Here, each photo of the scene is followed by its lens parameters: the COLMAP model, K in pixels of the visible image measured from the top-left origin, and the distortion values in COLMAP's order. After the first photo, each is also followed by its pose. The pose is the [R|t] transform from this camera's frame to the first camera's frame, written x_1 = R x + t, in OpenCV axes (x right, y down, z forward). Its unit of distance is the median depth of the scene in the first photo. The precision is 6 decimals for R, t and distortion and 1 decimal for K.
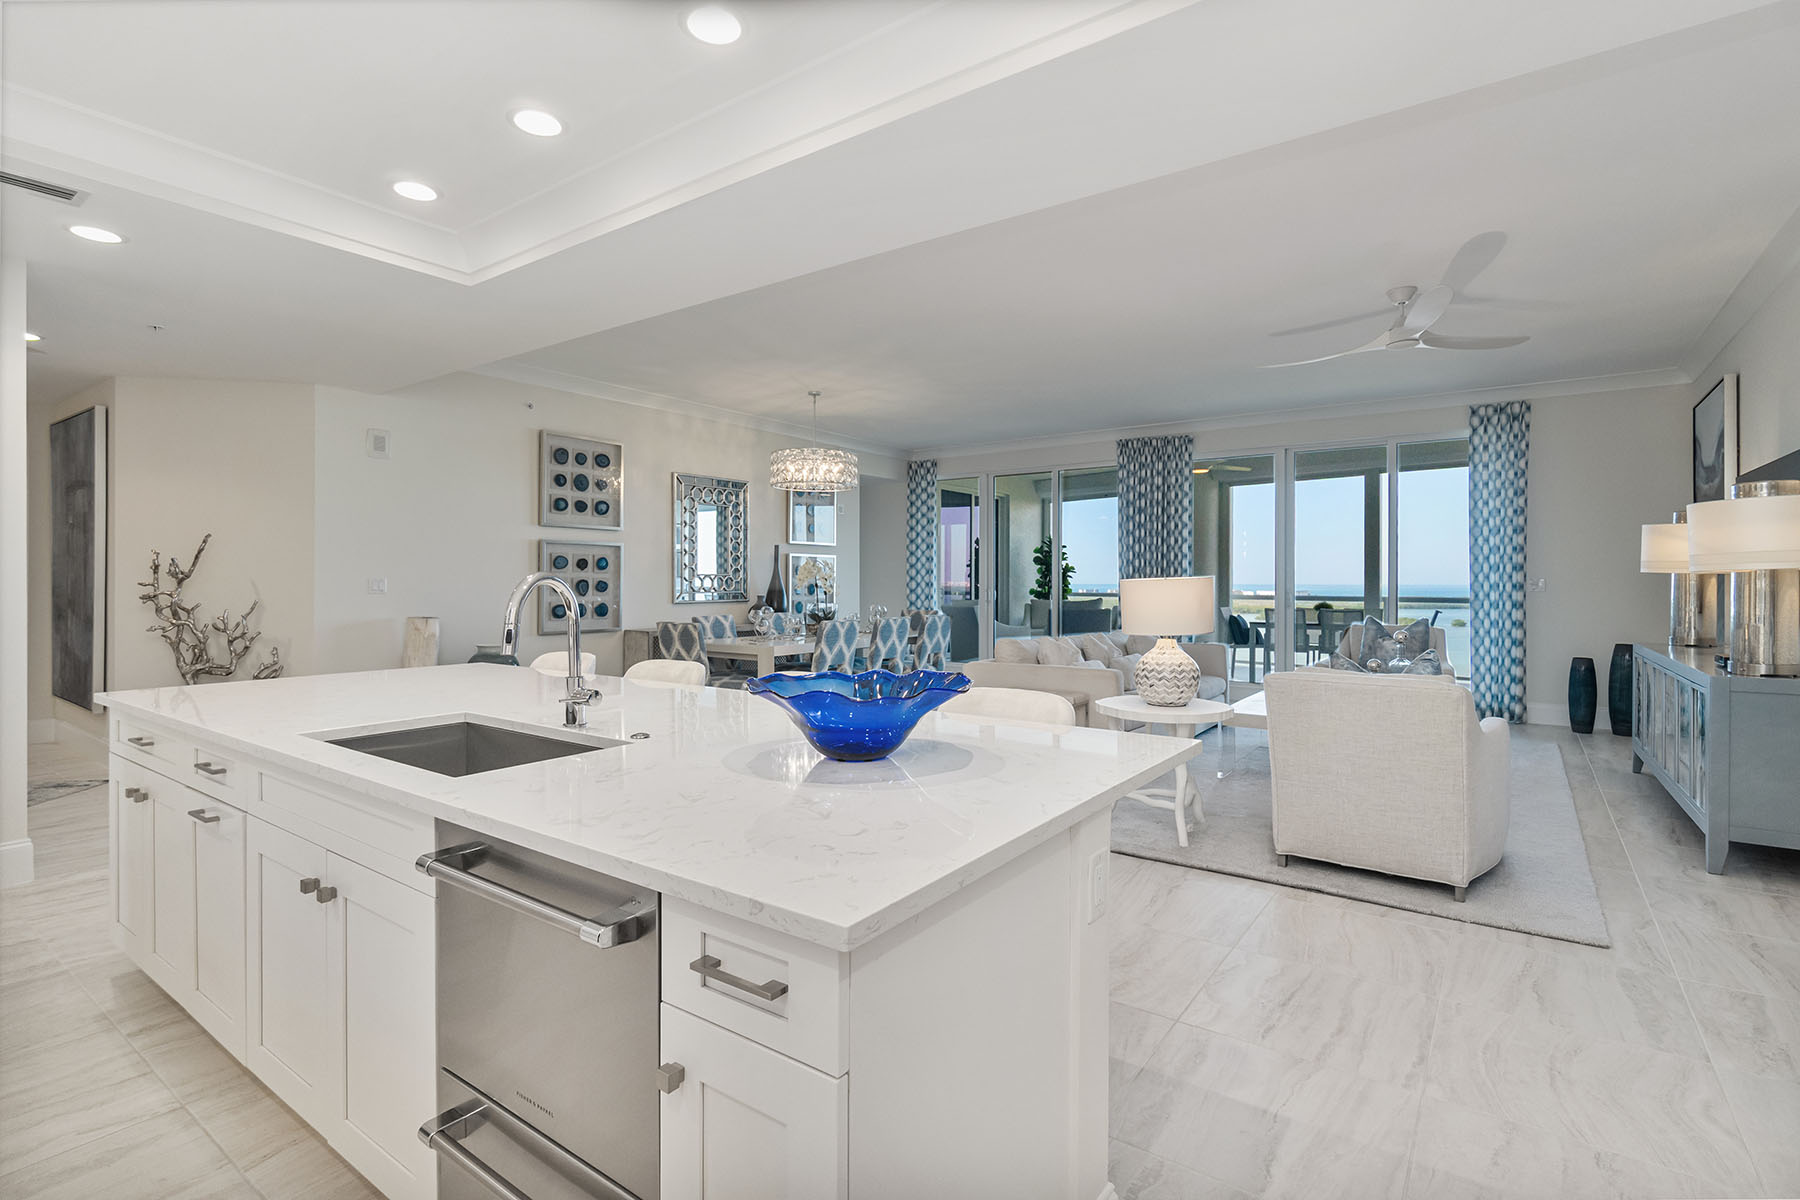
lens RADIAL K [[852.0, 0, 905.8], [0, 852.0, 584.9], [0, 0, 1]] dist [-0.004175, 0.000473]
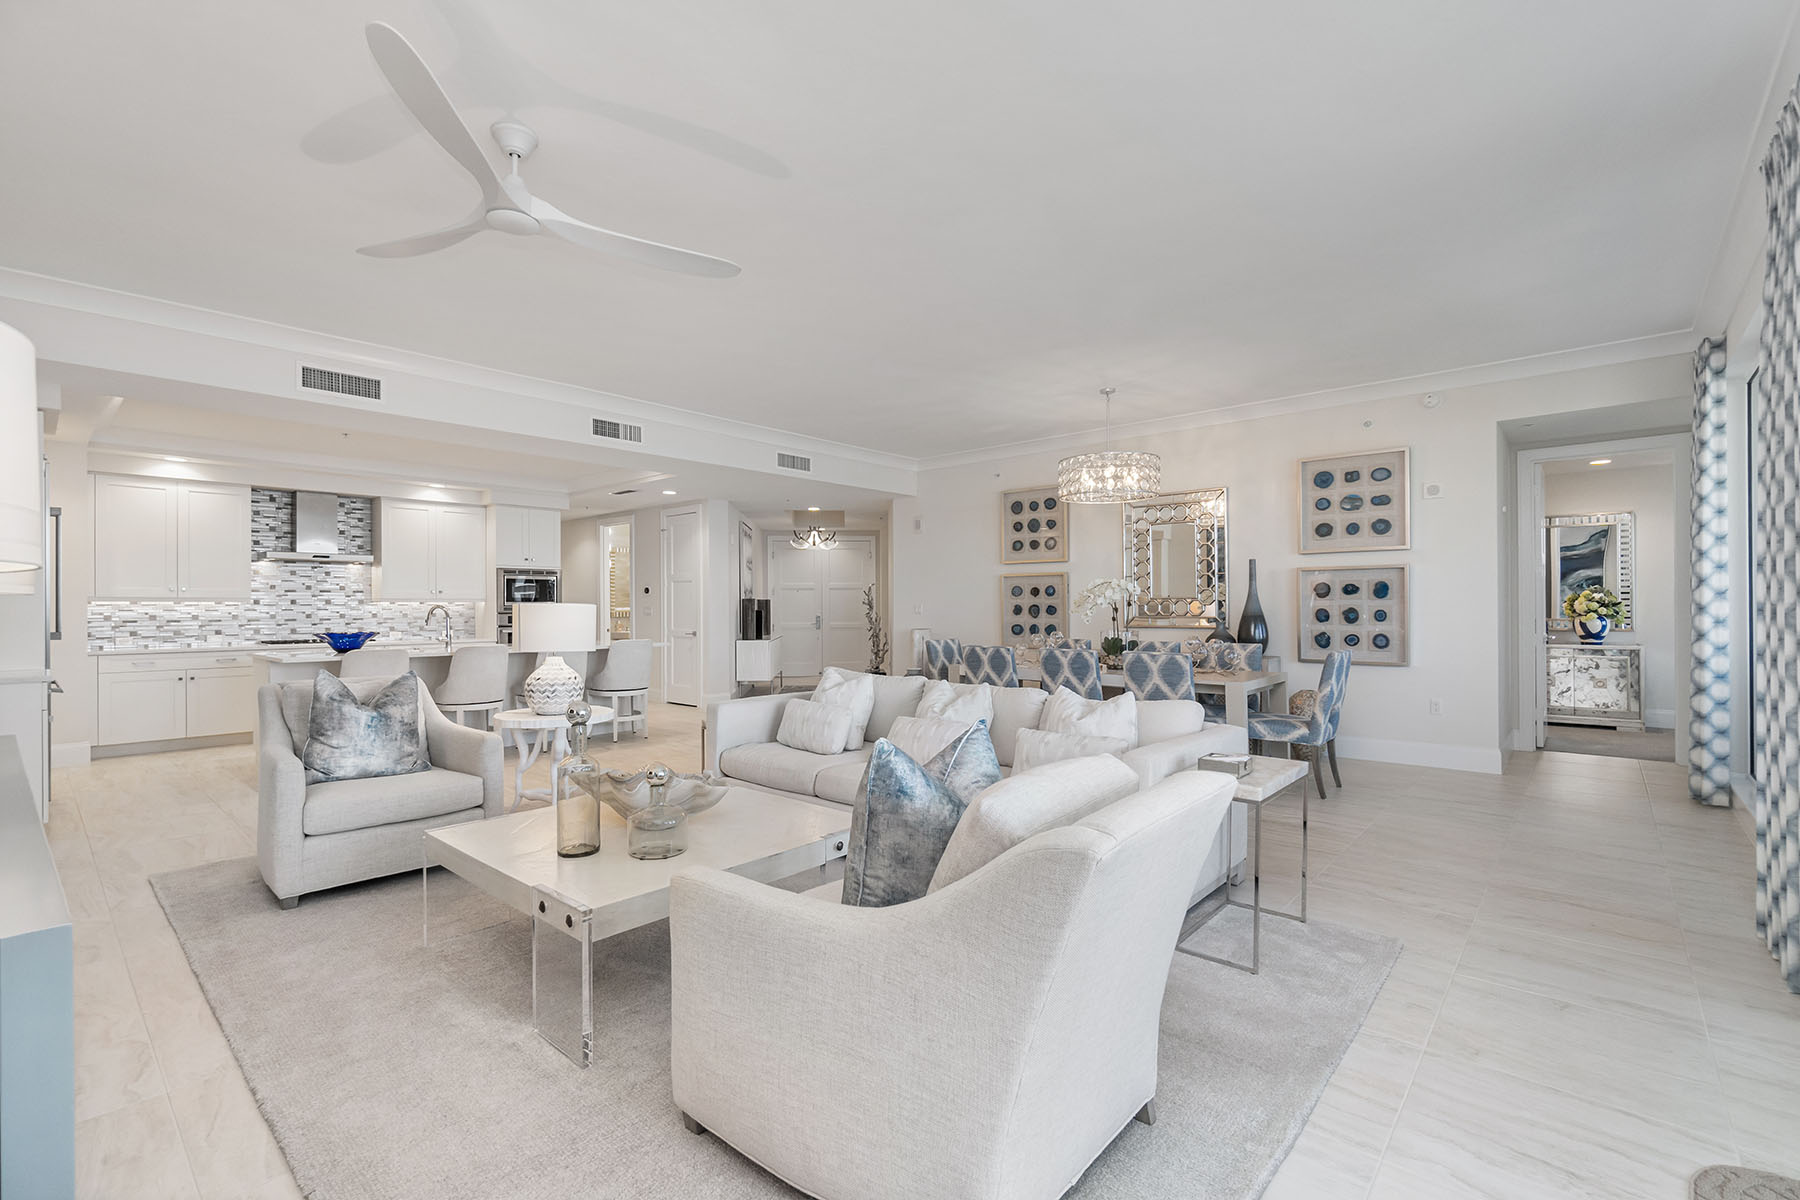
lens RADIAL K [[780.6, 0, 908.8], [0, 780.6, 604.1], [0, 0, 1]] dist [-0.002122, -0.000781]
pose [[-0.129864, -0.011251, -0.991468, 0.735065], [-0.009339, 0.999905, -0.010123, 0.006130], [0.991488, 0.007945, -0.129956, 0.941963]]
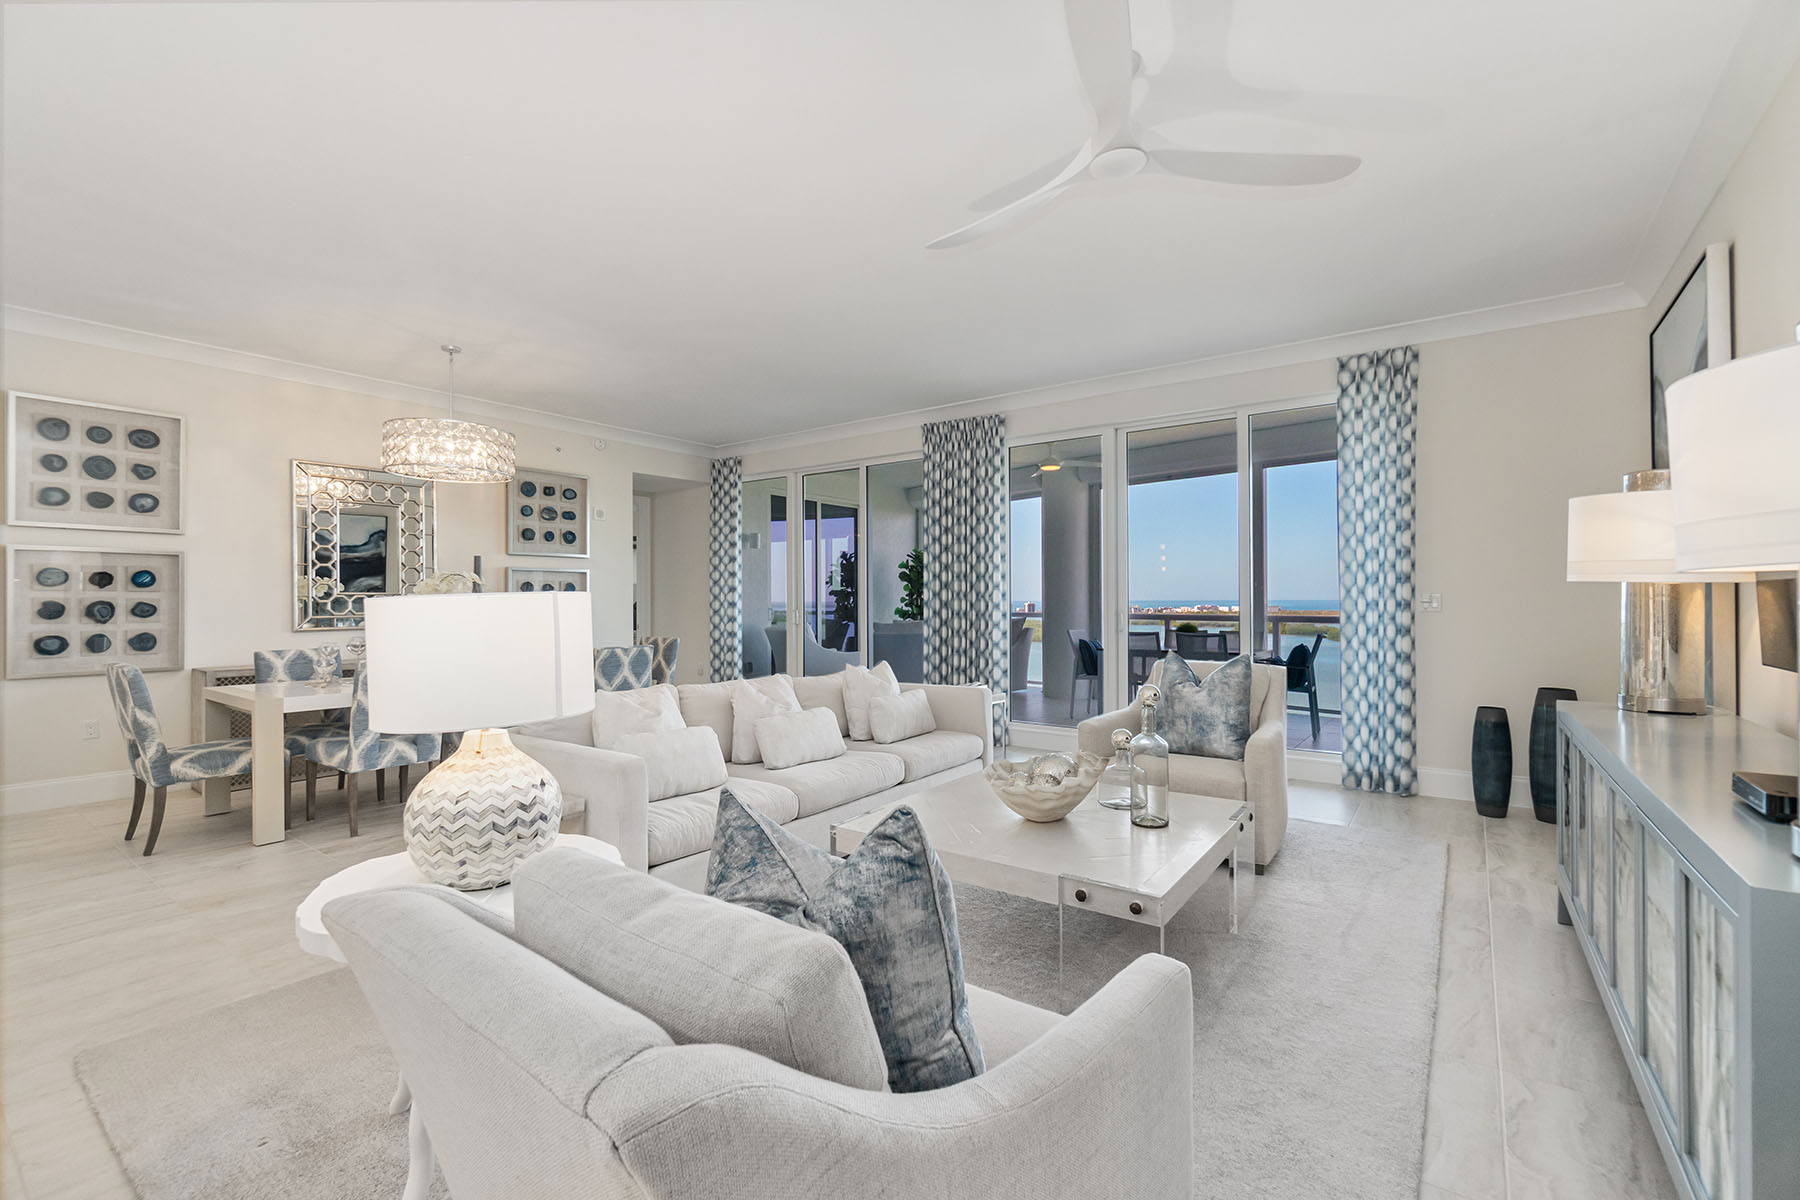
lens RADIAL K [[780.6, 0, 900.0], [0, 780.6, 596.9], [0, 0, 1]] dist [-0.002122, -0.000781]
pose [[0.999943, -0.004498, -0.009634, 0.298979], [0.004422, 0.999959, -0.007898, -0.001371], [0.009669, 0.007855, 0.999922, 0.334758]]
